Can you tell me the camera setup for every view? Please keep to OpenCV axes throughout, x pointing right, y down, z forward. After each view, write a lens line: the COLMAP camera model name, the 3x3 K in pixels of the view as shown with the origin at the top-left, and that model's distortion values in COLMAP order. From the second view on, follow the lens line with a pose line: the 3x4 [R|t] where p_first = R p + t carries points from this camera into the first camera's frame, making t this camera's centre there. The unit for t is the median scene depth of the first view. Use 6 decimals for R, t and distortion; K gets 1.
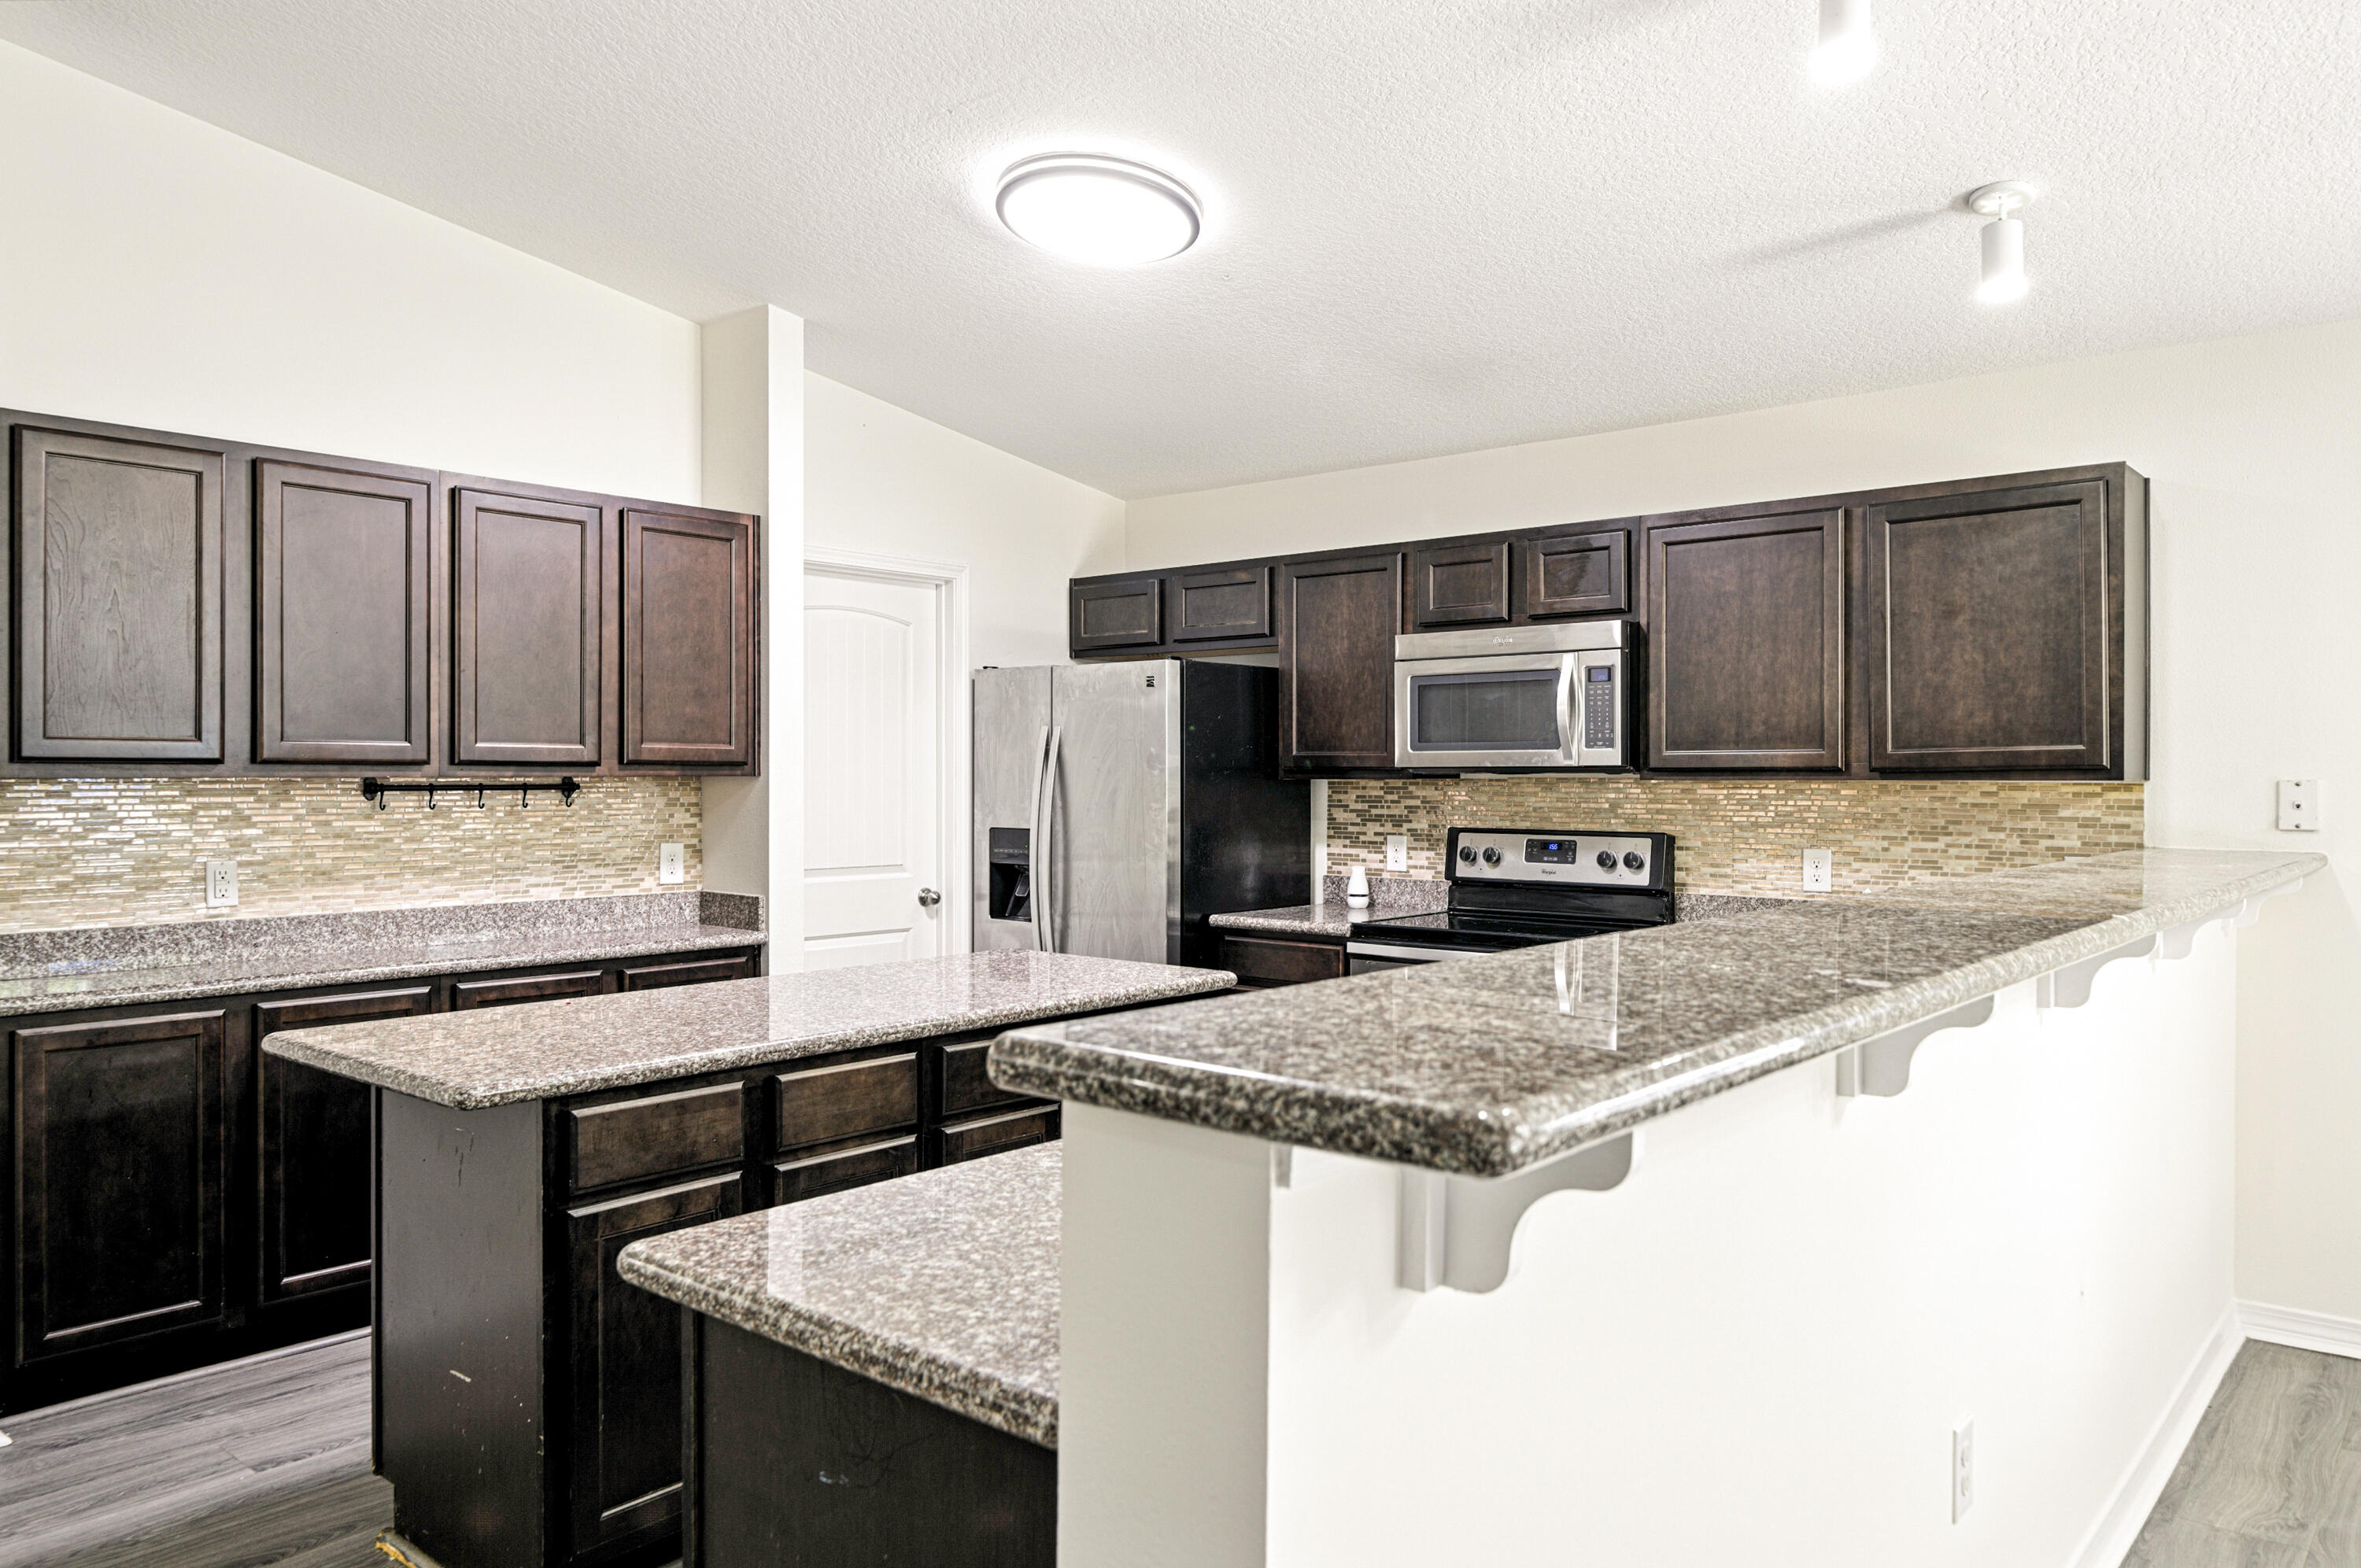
lens RADIAL K [[1595.4, 0, 1170.7], [0, 1595.4, 788.1], [0, 0, 1]] dist [0.007478, -0.003379]
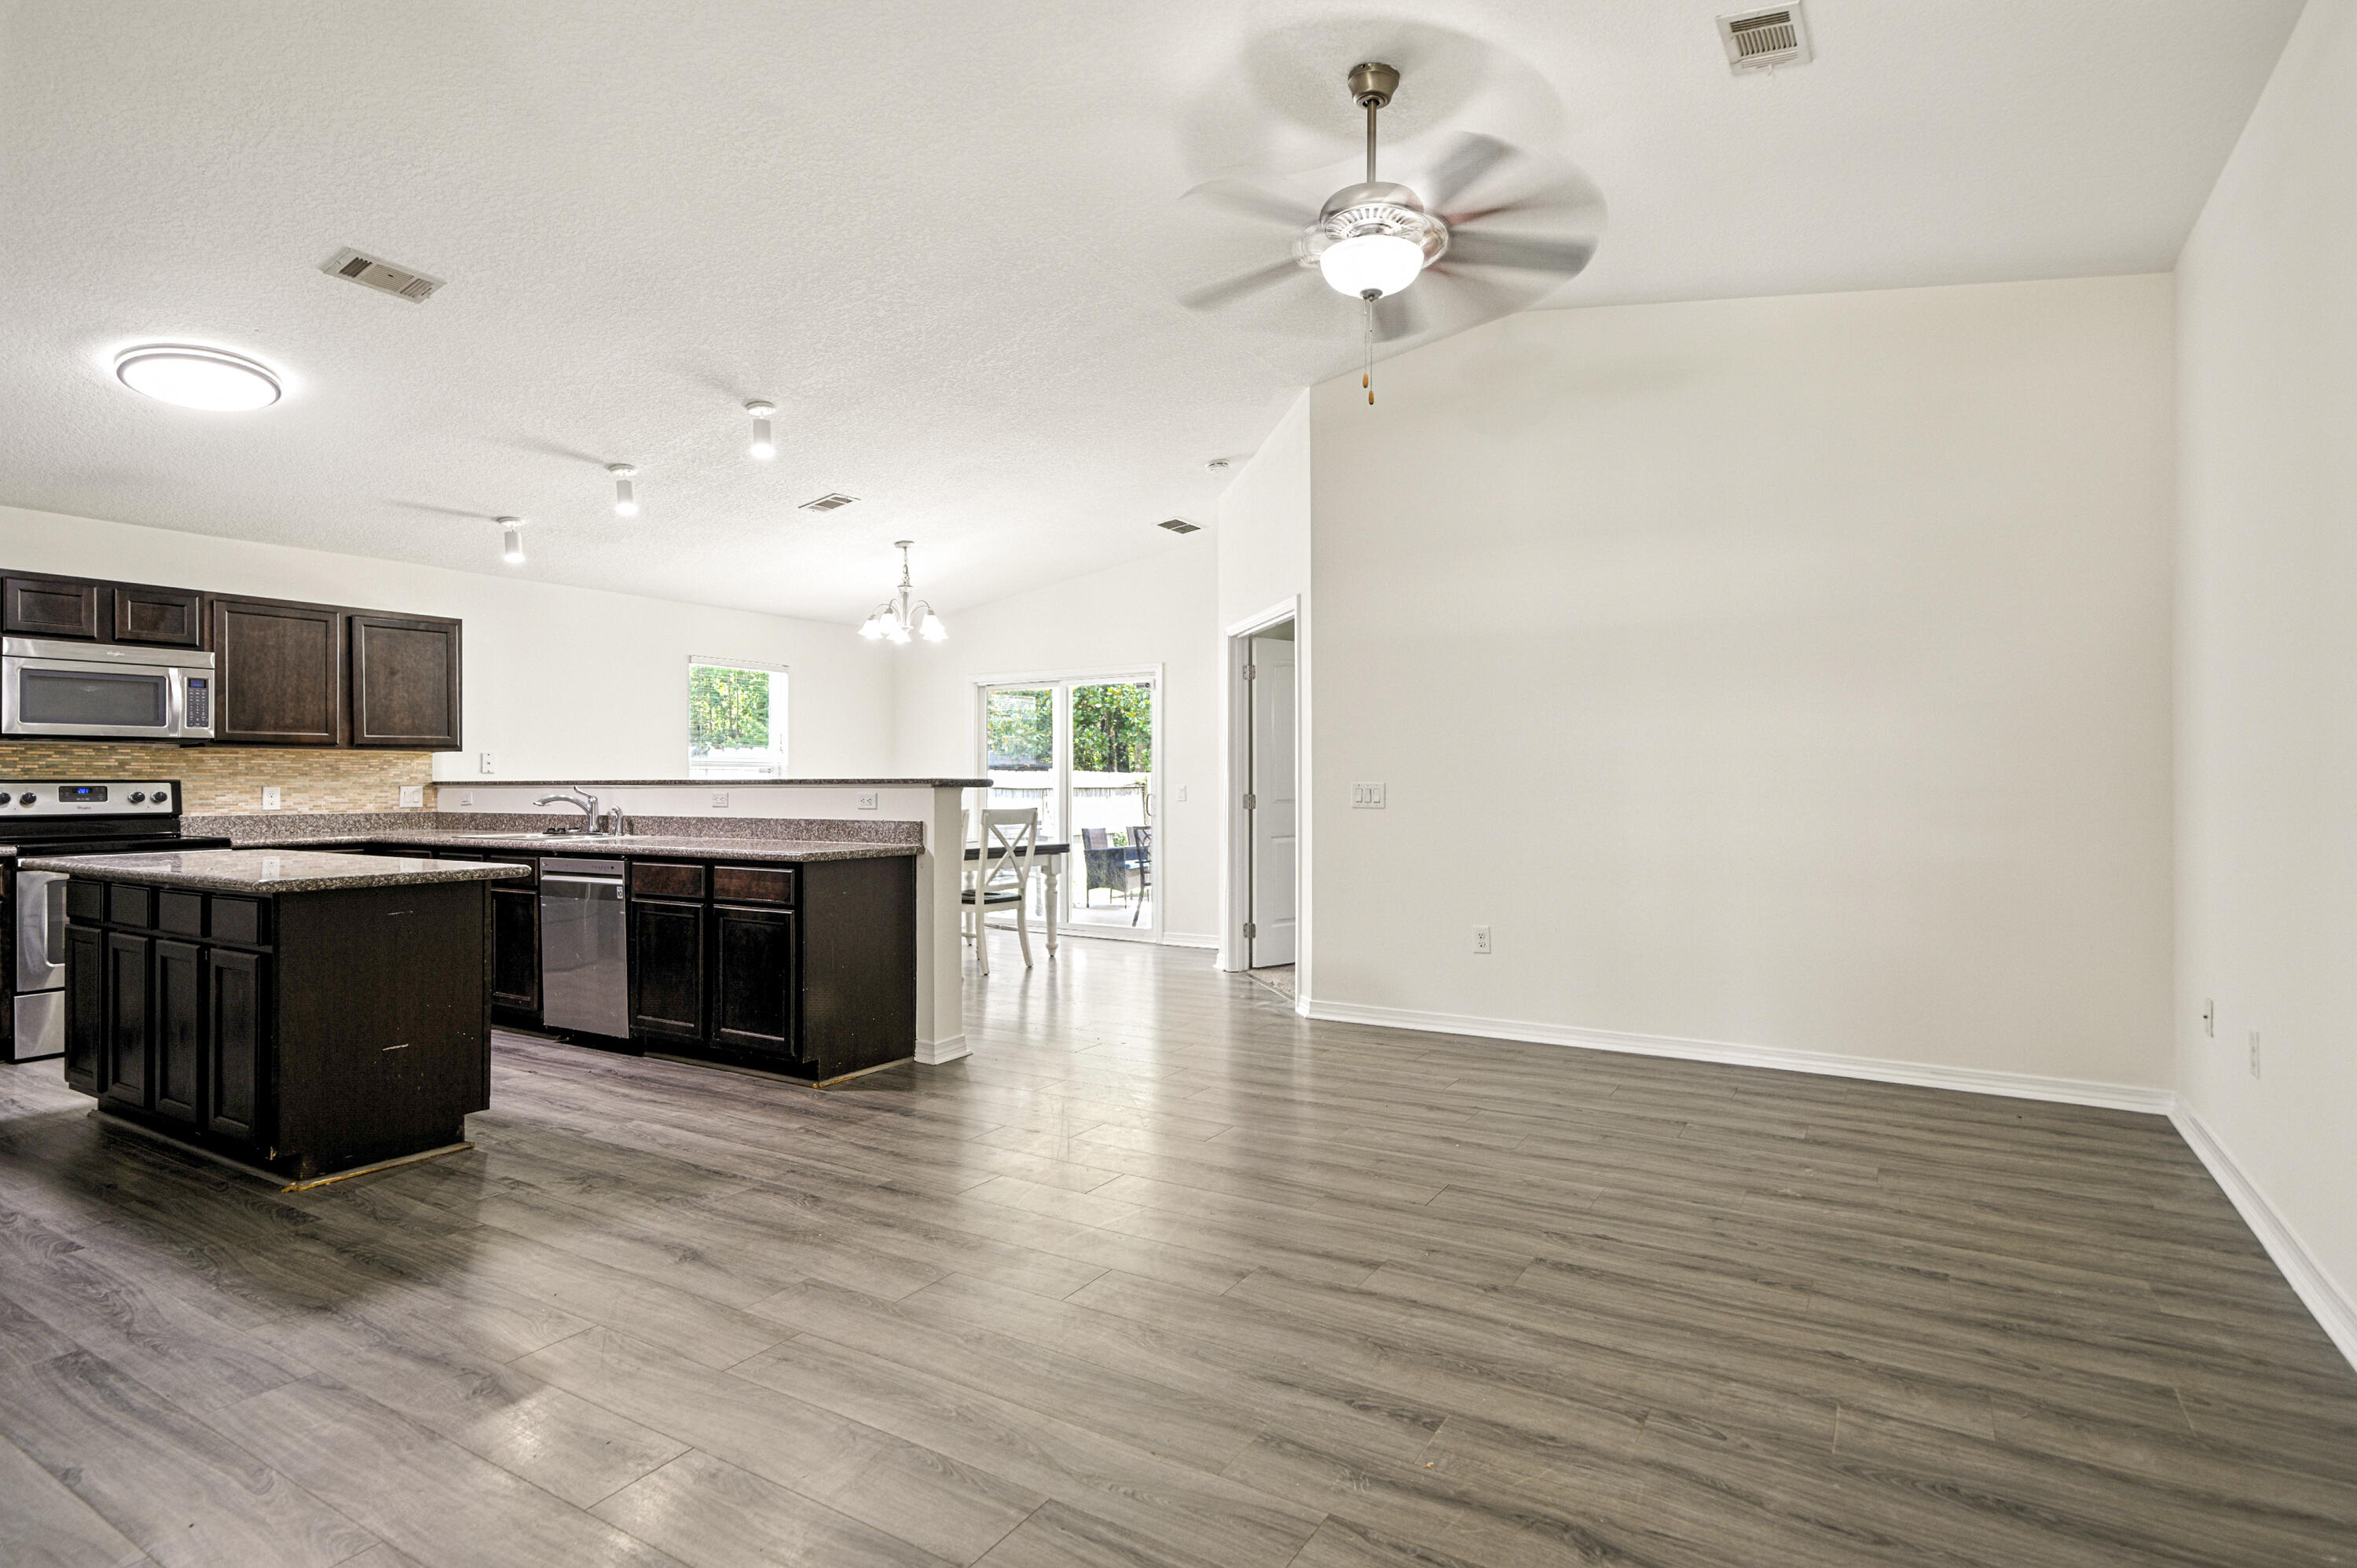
lens RADIAL K [[1204.9, 0, 1177.1], [0, 1204.9, 776.8], [0, 0, 1]] dist [0.007109, 0.000013]
pose [[-0.163988, 0.003365, 0.986457, -1.123033], [0.009355, 0.999955, -0.001856, 0.037975], [-0.986418, 0.008924, -0.164012, 0.190448]]
